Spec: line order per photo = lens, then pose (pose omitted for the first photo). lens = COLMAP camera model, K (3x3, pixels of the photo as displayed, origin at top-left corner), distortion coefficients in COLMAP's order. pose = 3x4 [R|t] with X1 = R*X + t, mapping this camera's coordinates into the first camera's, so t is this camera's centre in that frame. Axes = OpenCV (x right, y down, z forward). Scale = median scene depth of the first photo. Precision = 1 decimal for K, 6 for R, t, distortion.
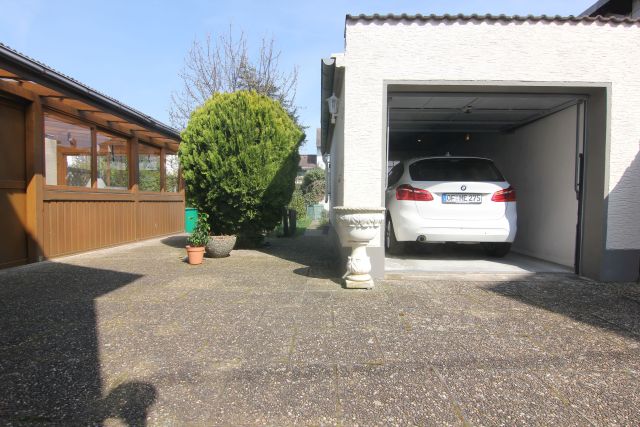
lens RADIAL K [[363.8, 0, 320.3], [0, 363.8, 213.3], [0, 0, 1]] dist [-0.004134, -0.003335]
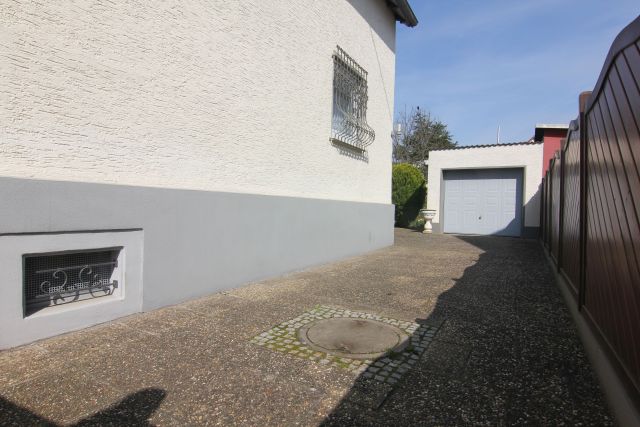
lens RADIAL K [[363.8, 0, 320.4], [0, 363.8, 212.4], [0, 0, 1]] dist [-0.004134, -0.003335]
pose [[0.871608, 0.016327, -0.489932, 0.596769], [-0.028674, 0.999432, -0.017706, 0.065504], [0.489365, 0.029481, 0.871581, -1.609015]]
